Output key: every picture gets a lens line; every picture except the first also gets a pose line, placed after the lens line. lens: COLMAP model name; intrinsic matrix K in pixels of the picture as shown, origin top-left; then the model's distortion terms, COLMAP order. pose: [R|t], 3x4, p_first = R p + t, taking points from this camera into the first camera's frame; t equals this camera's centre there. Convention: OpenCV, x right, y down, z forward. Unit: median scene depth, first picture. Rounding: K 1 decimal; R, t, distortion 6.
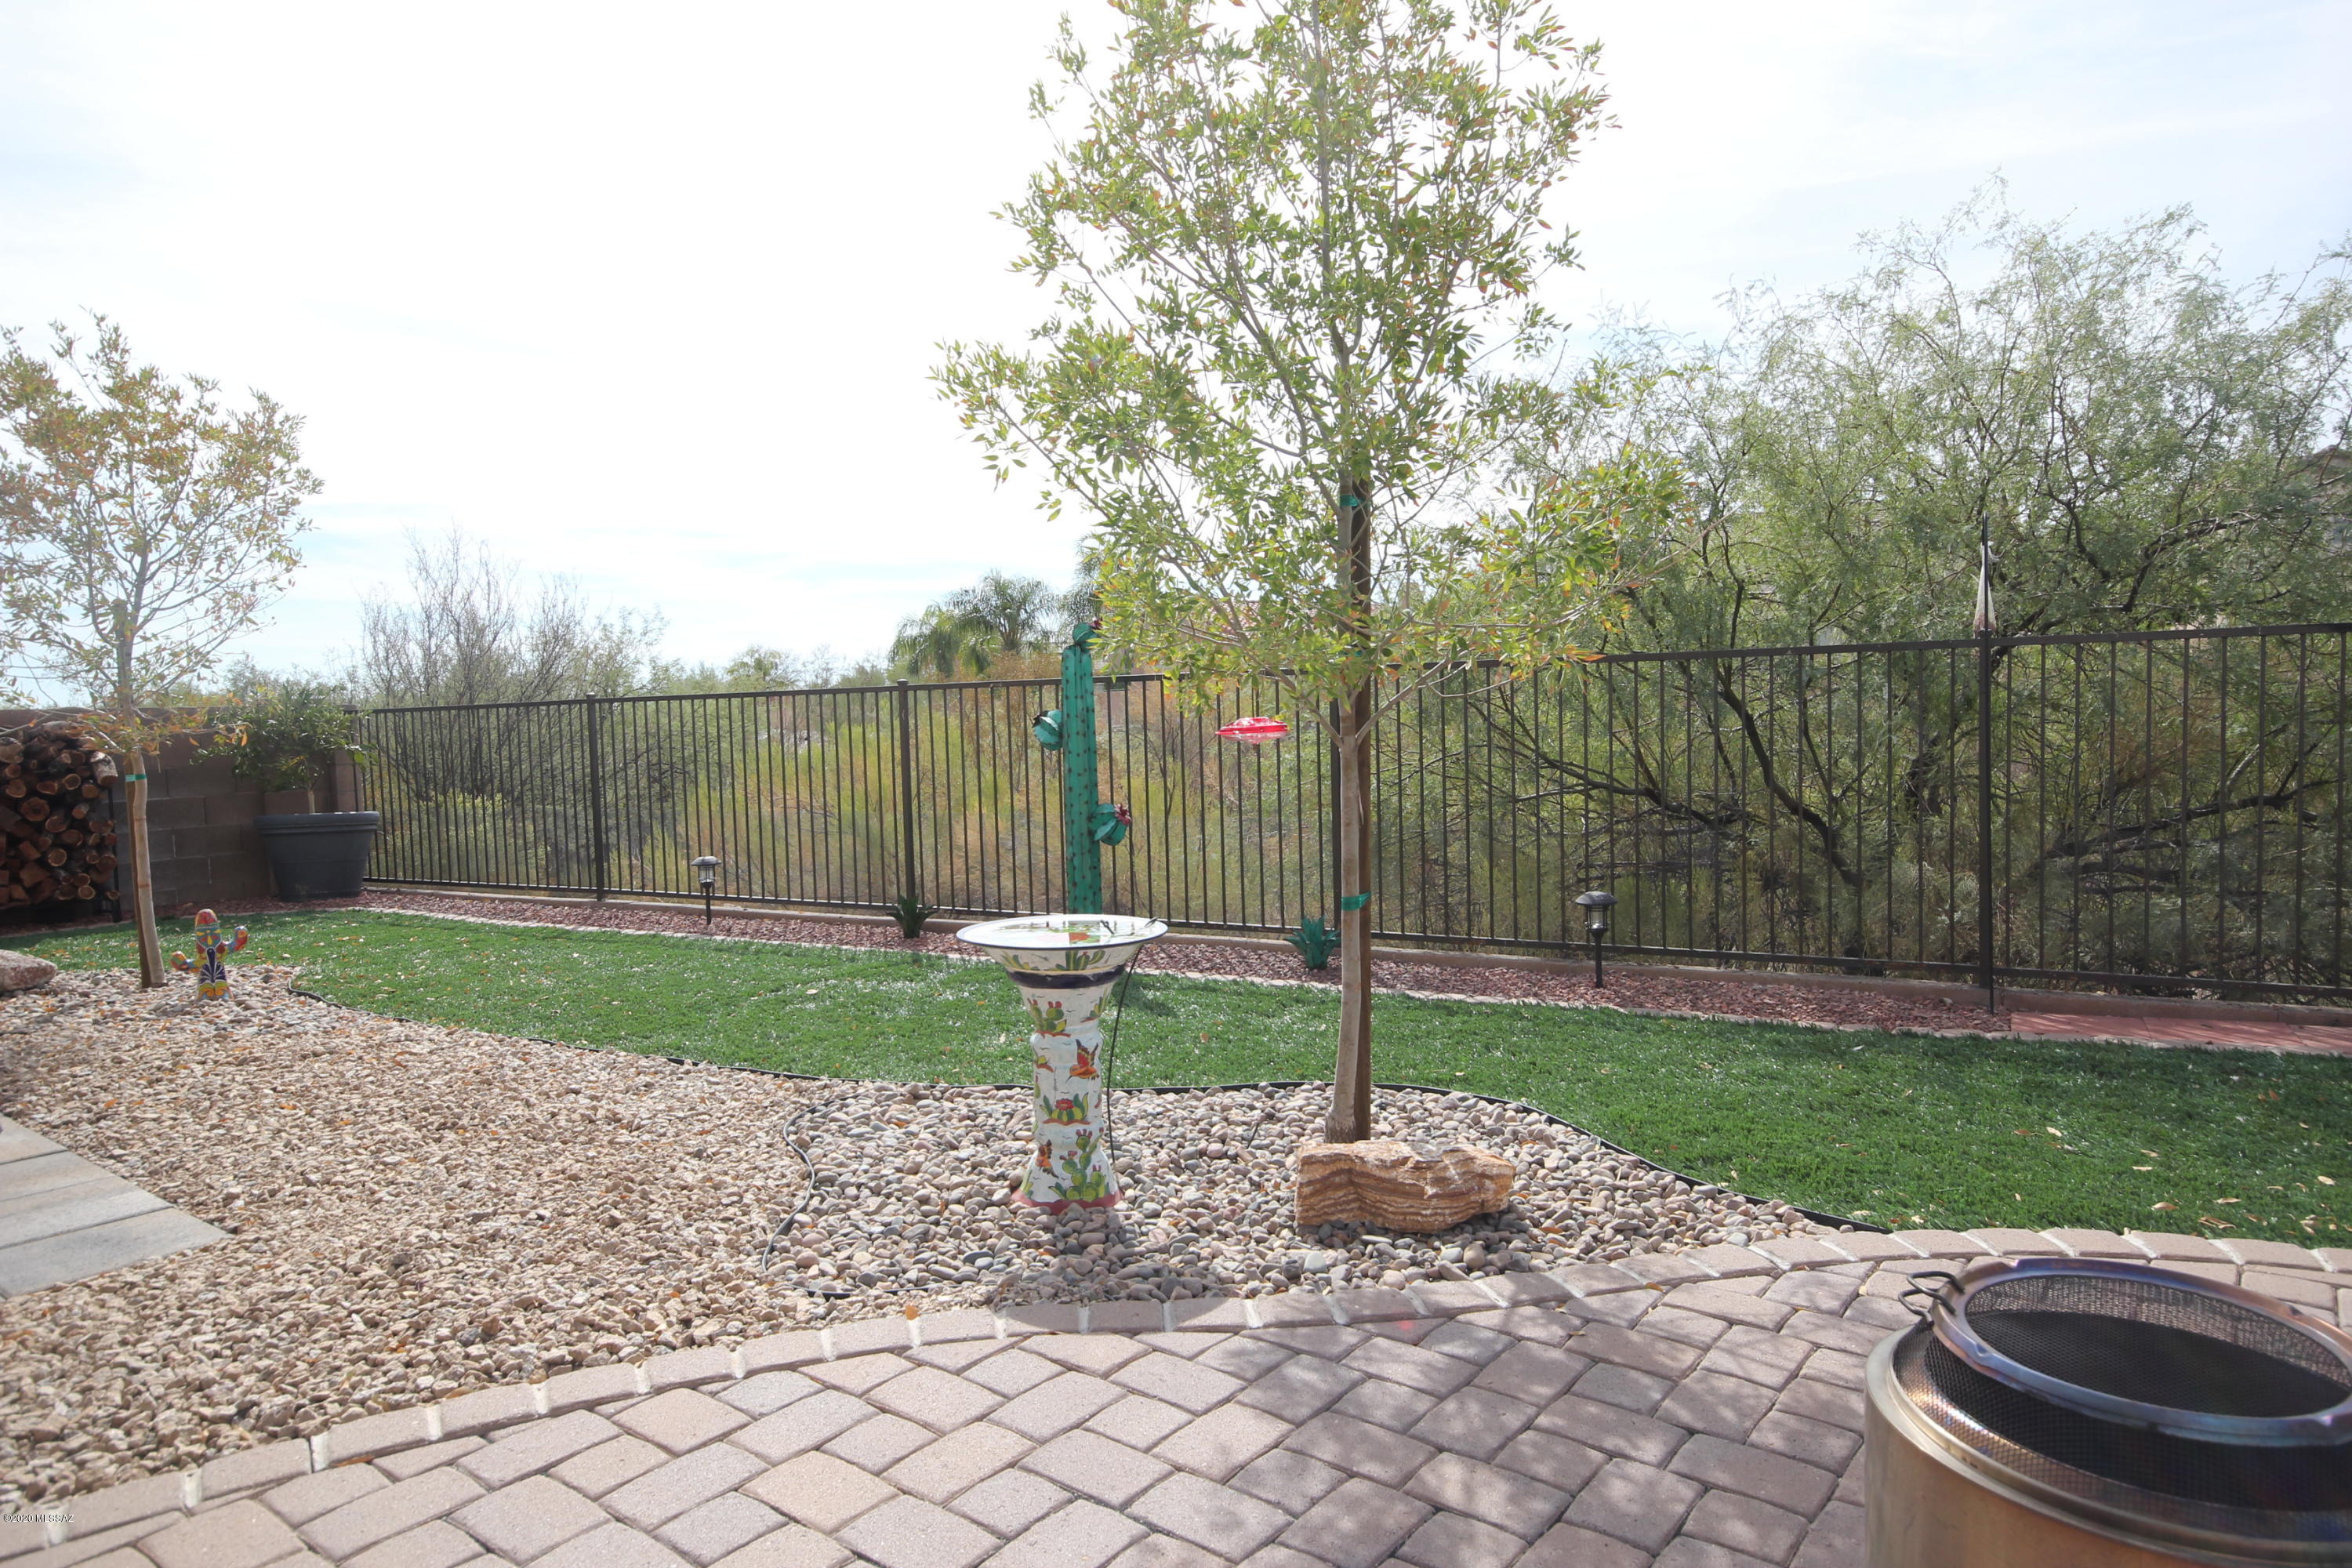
lens RADIAL K [[1357.9, 0, 1184.0], [0, 1357.9, 782.4], [0, 0, 1]] dist [0.009104, 0.008324]
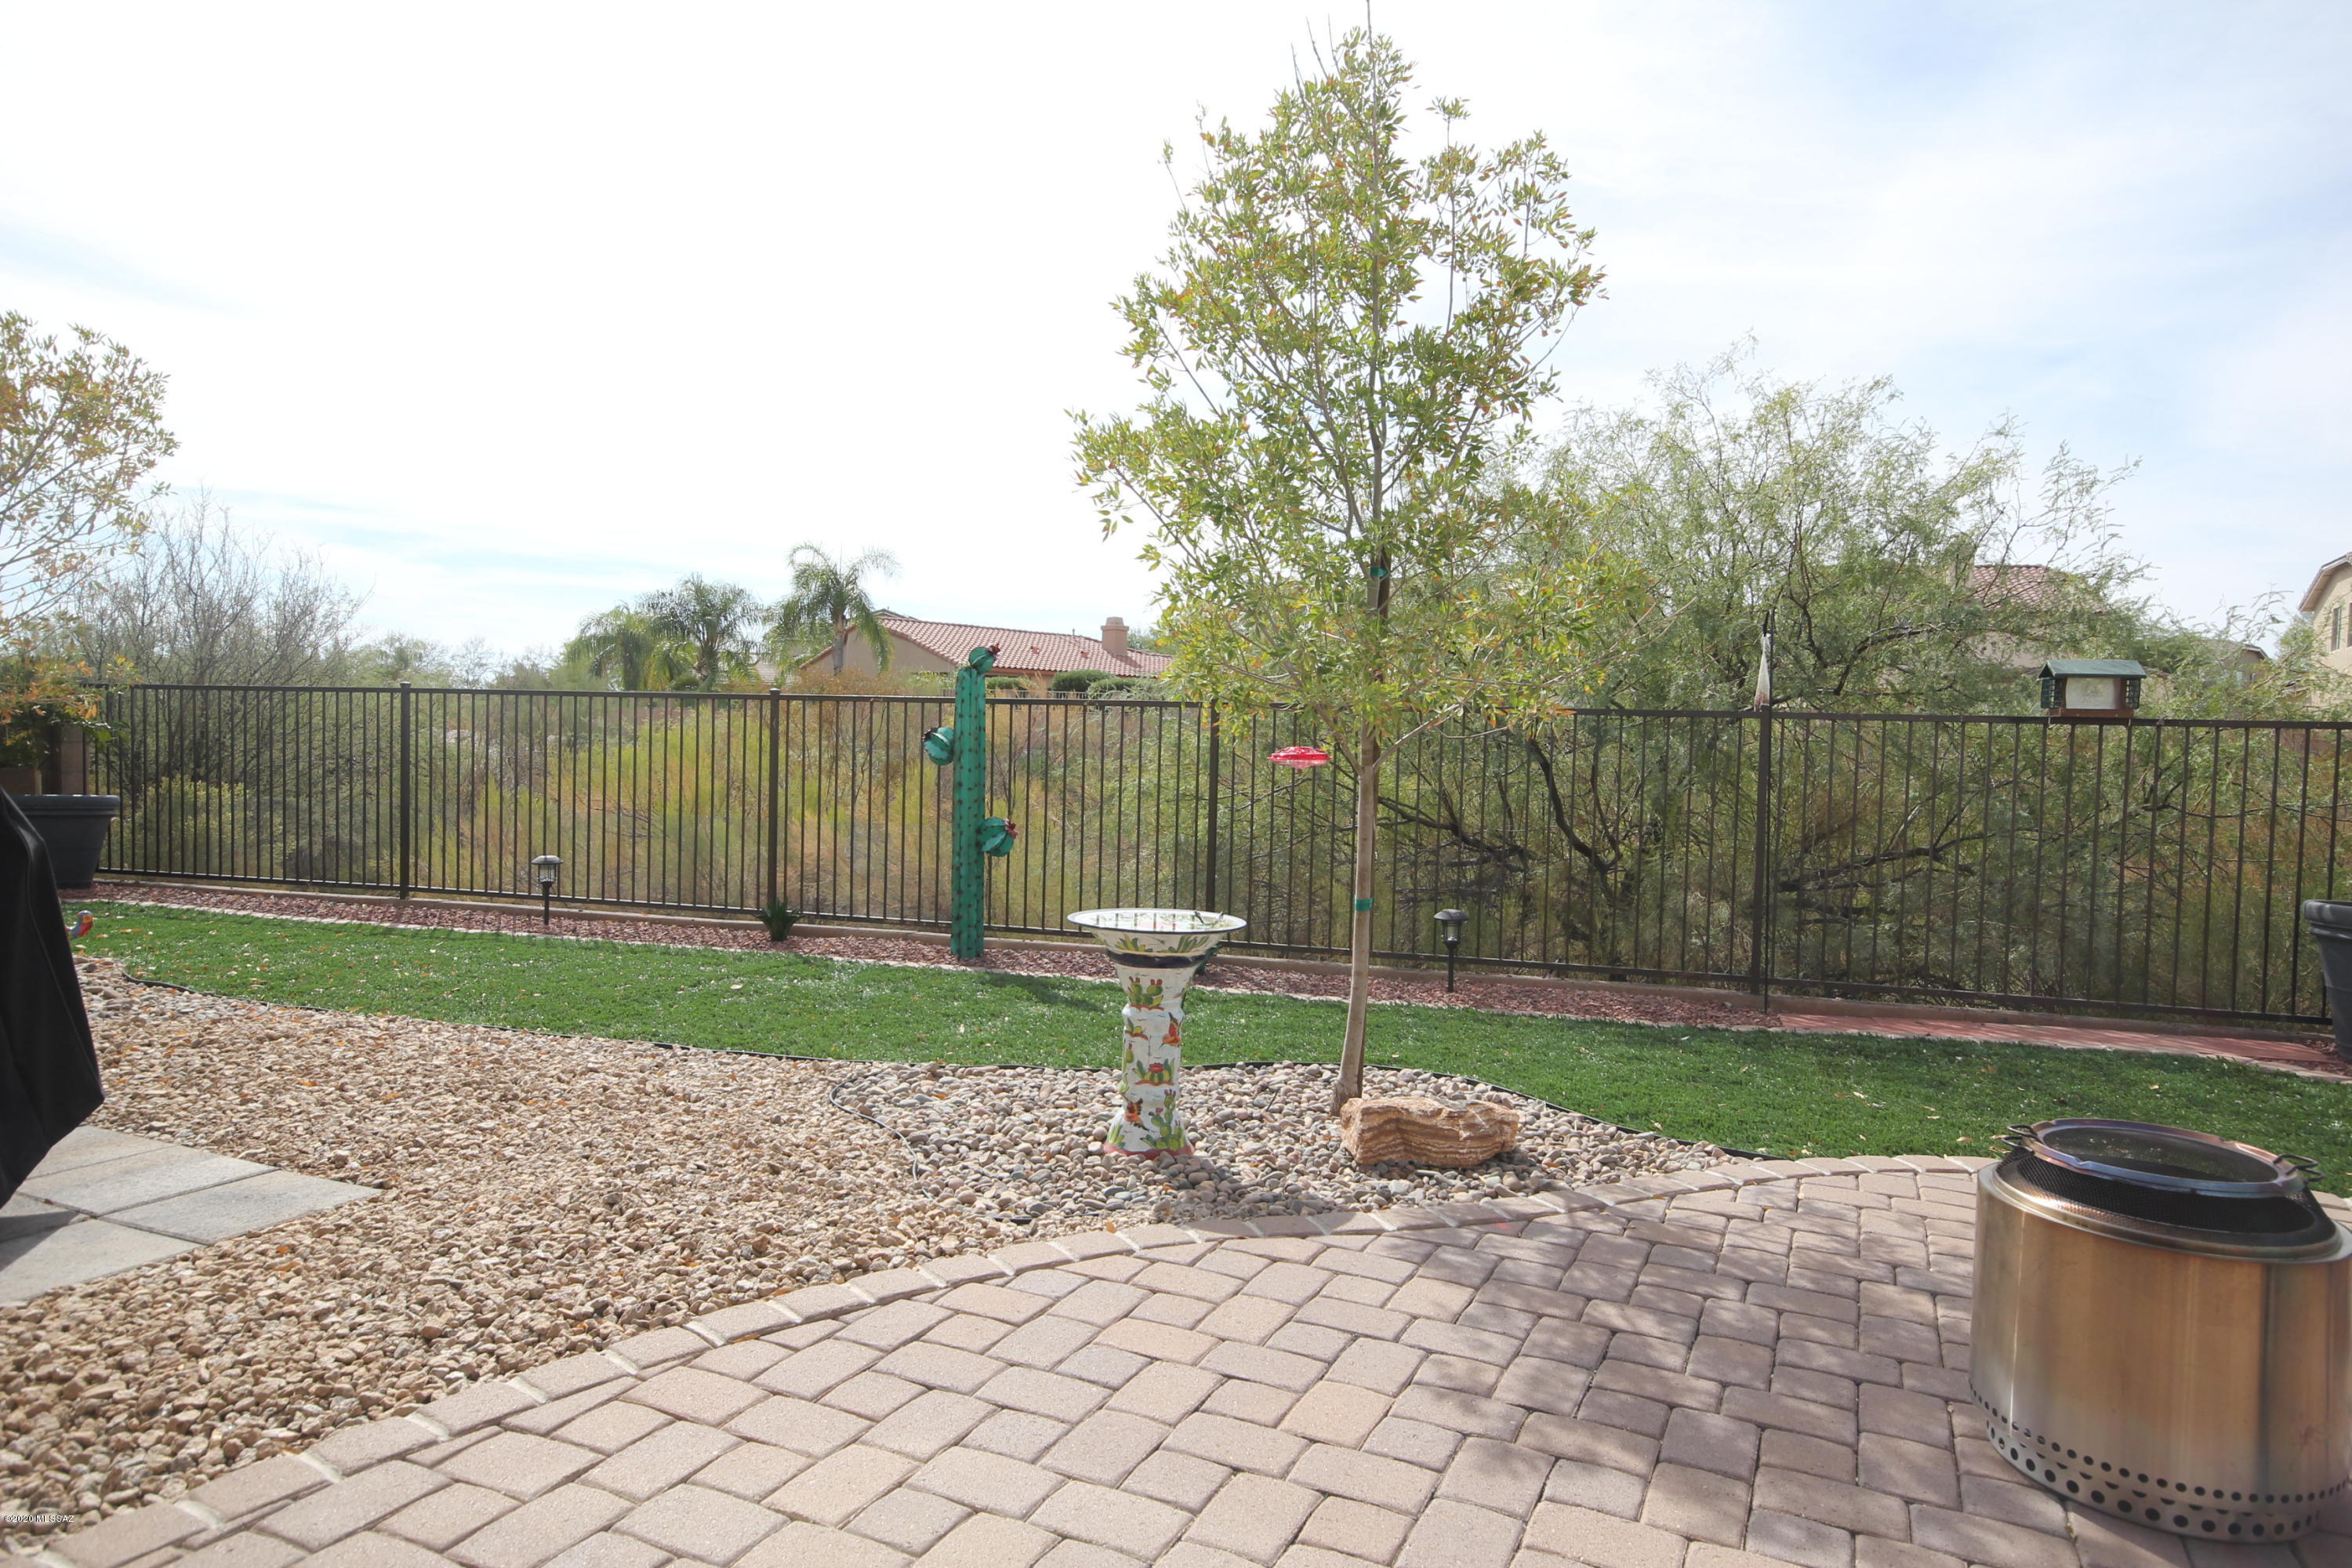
lens RADIAL K [[1357.9, 0, 1156.1], [0, 1357.9, 784.5], [0, 0, 1]] dist [0.009104, 0.008324]
pose [[0.976602, 0.045184, 0.210256, -0.327811], [-0.041317, 0.998887, -0.022748, 0.018159], [-0.211050, 0.013529, 0.977382, -0.143085]]
